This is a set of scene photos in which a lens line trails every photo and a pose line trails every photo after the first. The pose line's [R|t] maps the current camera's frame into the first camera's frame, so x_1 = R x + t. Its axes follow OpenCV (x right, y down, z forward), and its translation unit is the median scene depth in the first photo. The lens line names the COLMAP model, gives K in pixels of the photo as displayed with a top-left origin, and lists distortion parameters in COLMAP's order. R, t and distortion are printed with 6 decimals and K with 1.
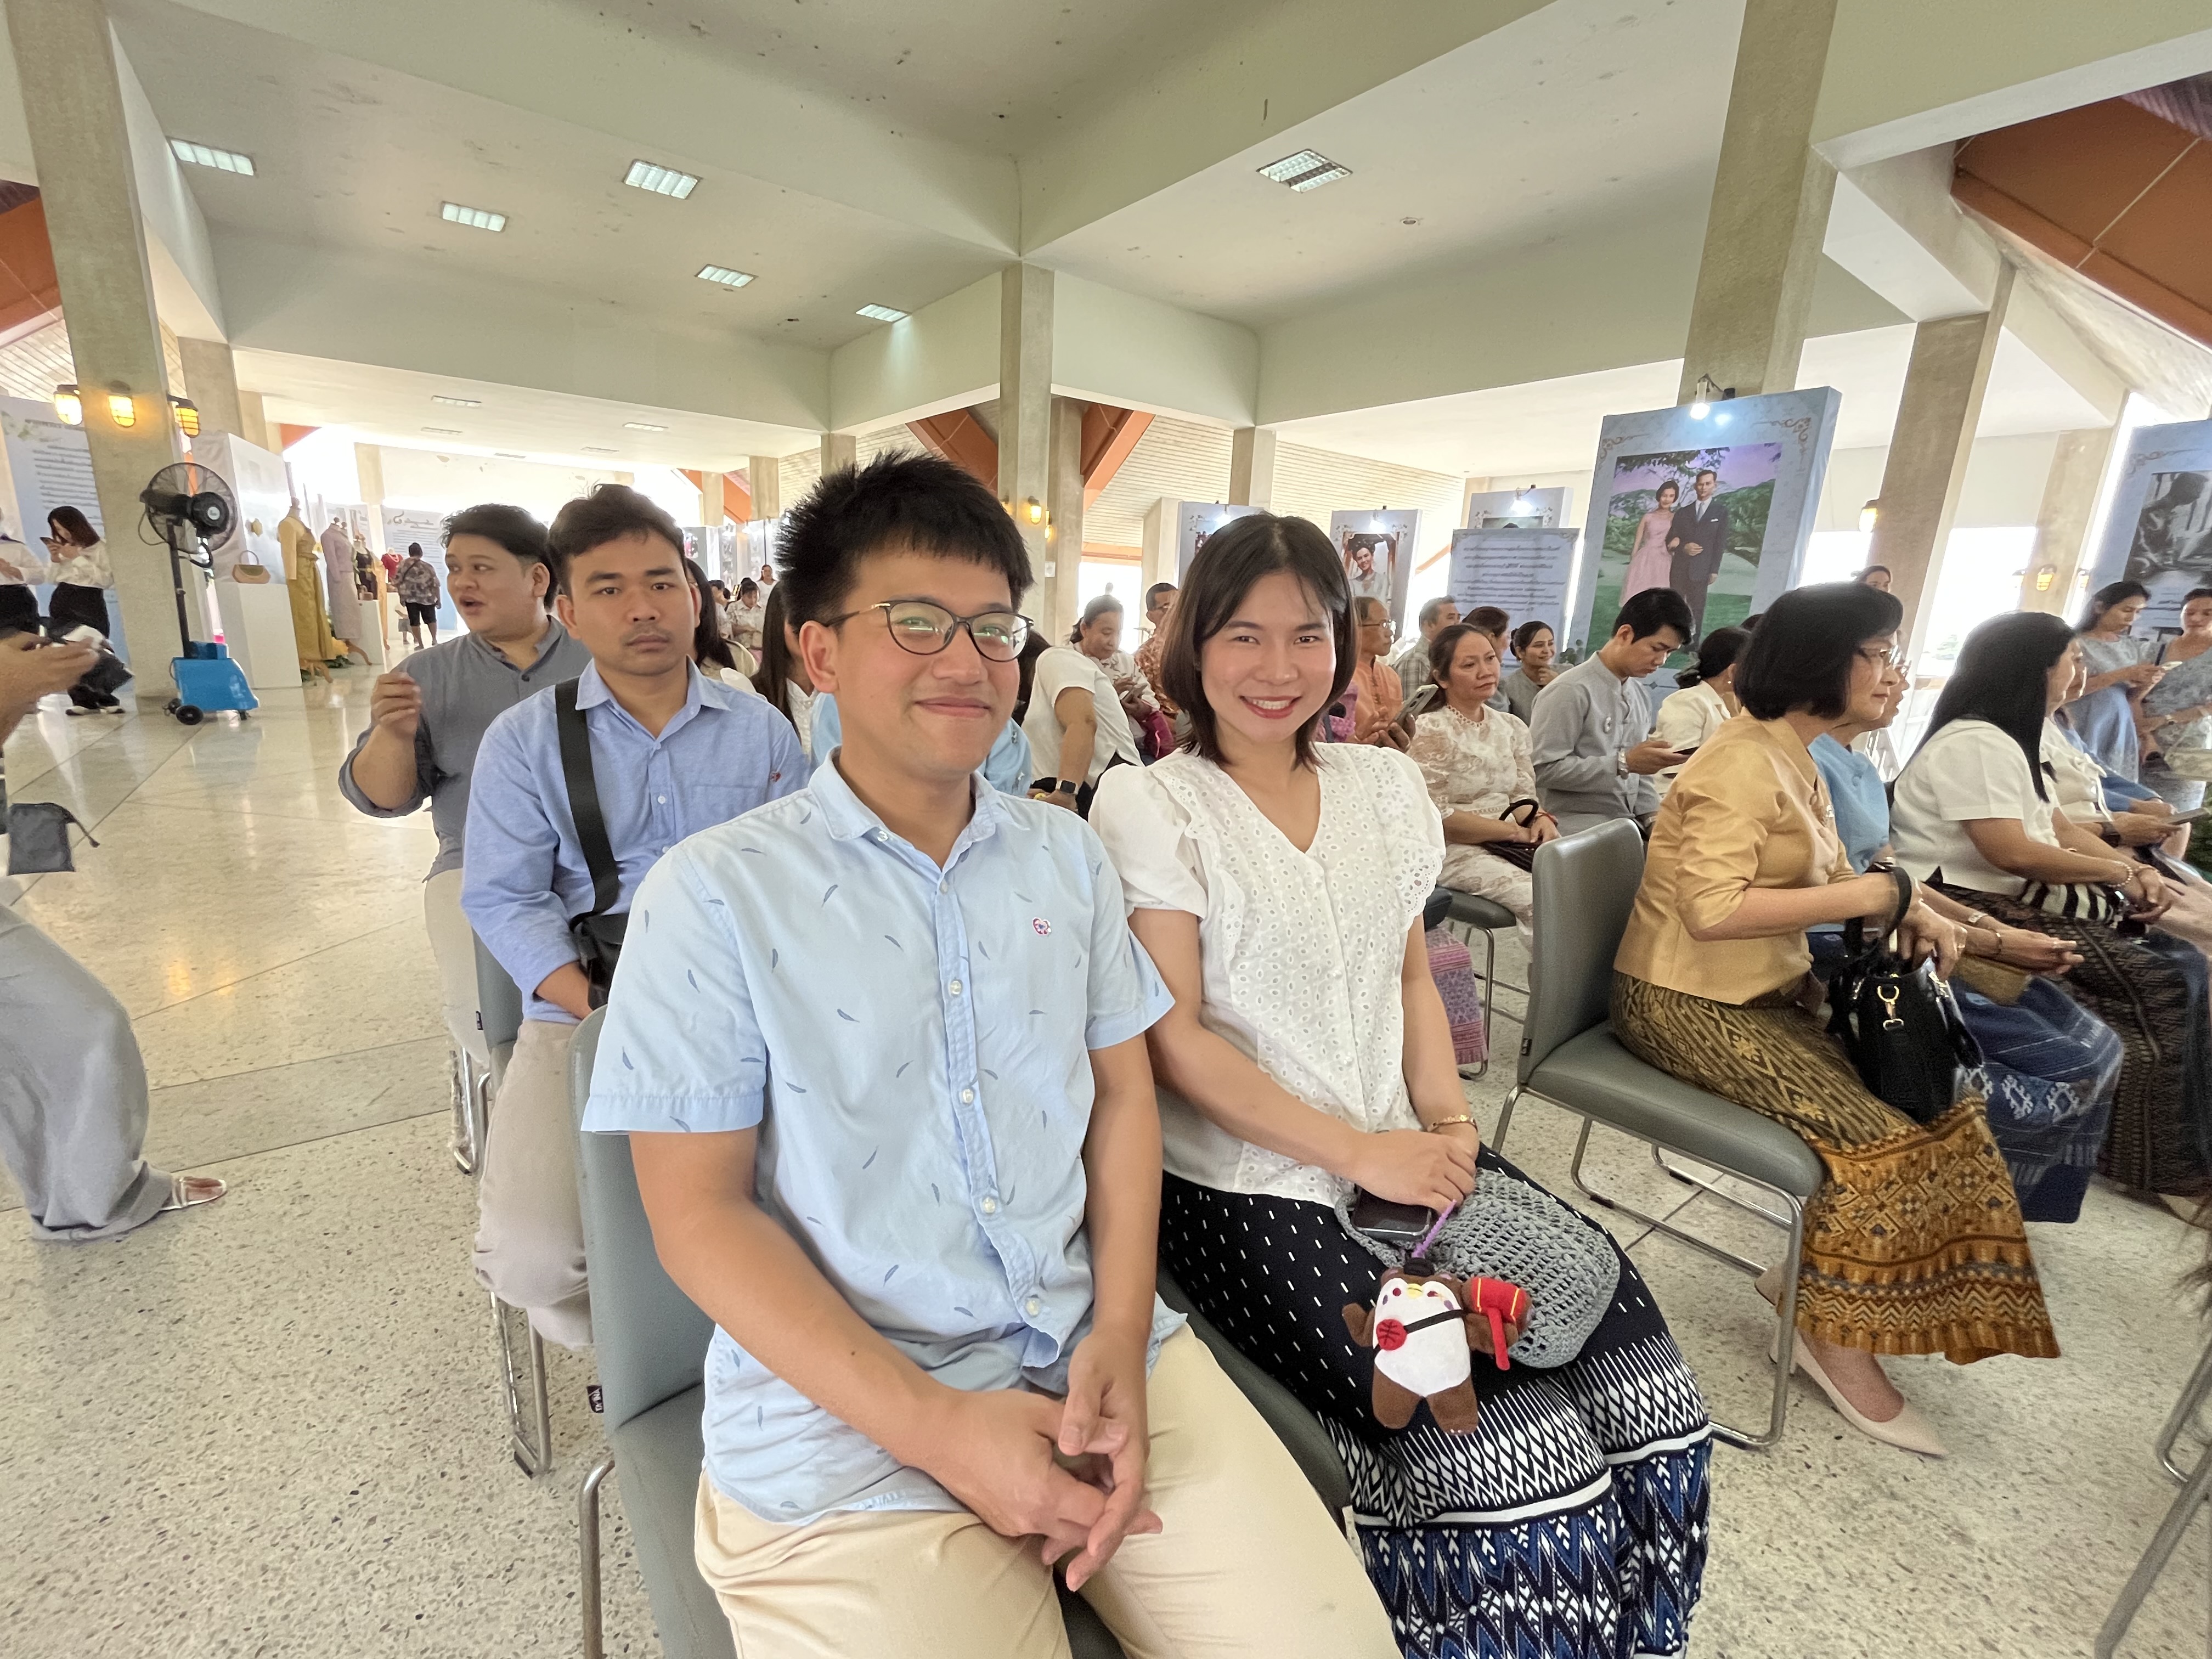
lens RADIAL K [[966.8, 0, 1106.0], [0, 966.8, 829.5], [0, 0, 1]] dist [-0.003653, -0.001181]
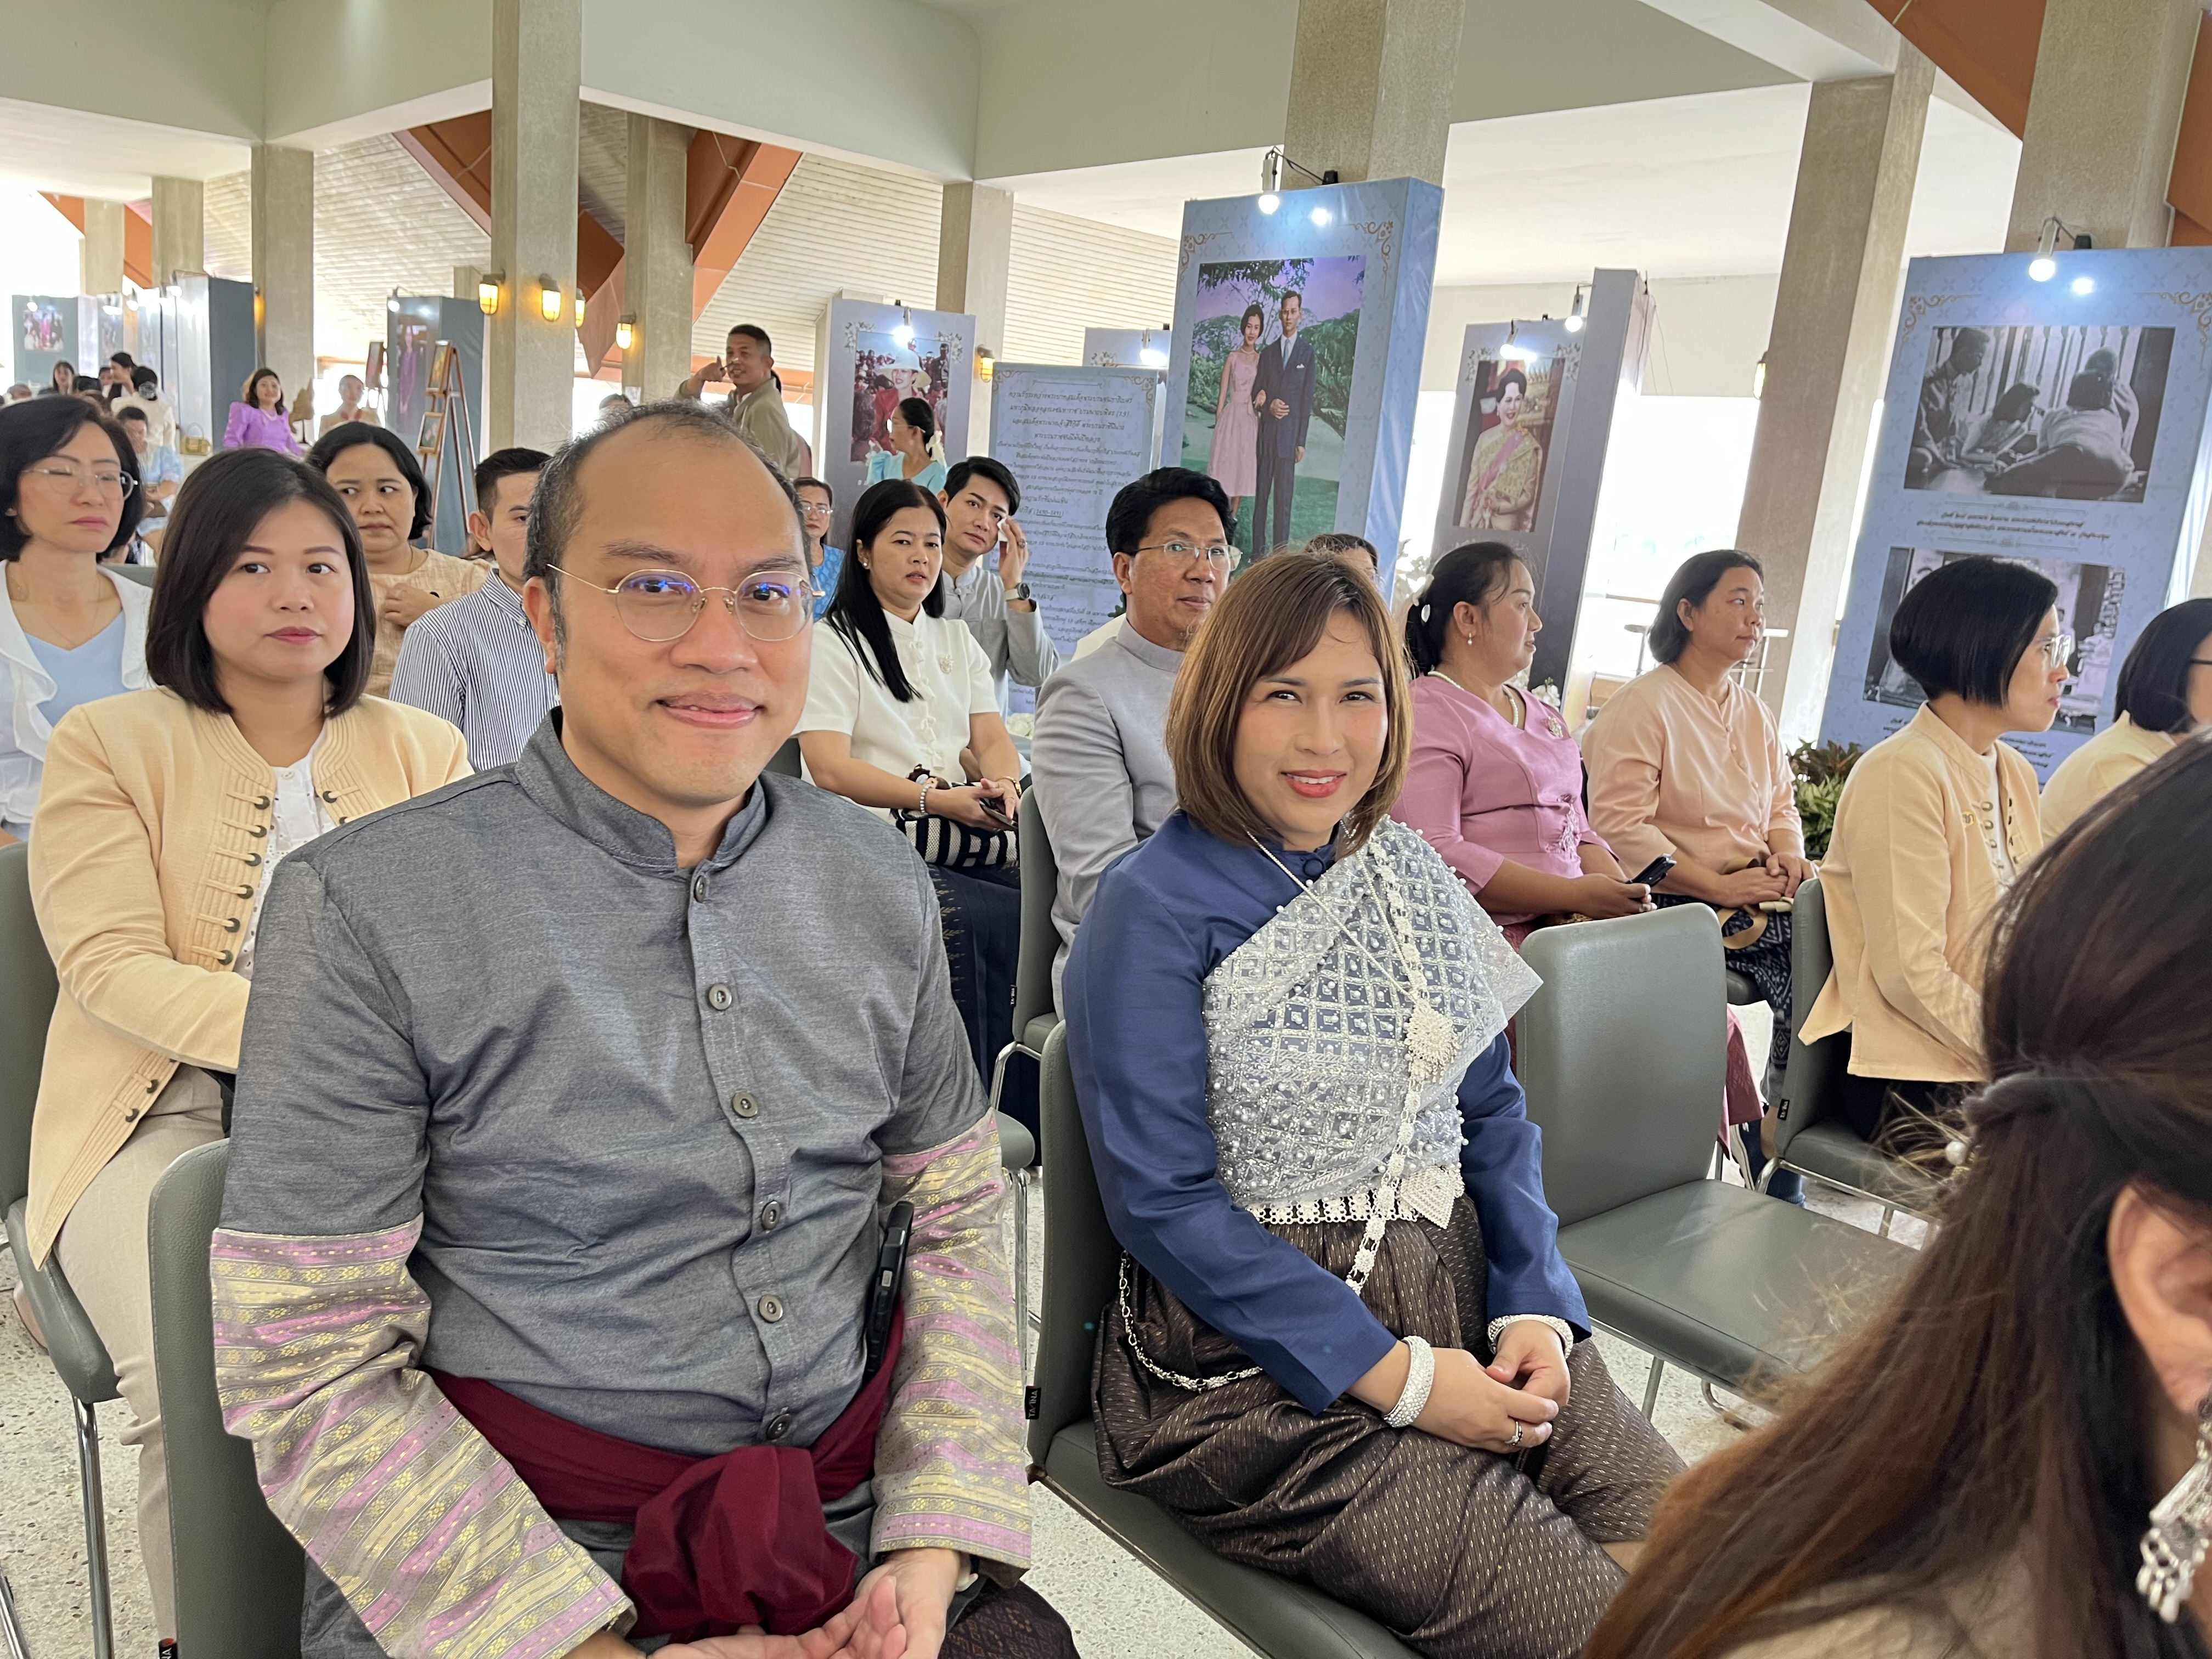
lens RADIAL K [[1672.3, 0, 1111.1], [0, 1672.3, 845.6], [0, 0, 1]] dist [0.044893, -0.048555]
pose [[0.995709, 0.025856, 0.088855, 0.376275], [-0.024715, 0.999598, -0.013916, 0.028374], [-0.089179, 0.011660, 0.995947, -0.133098]]
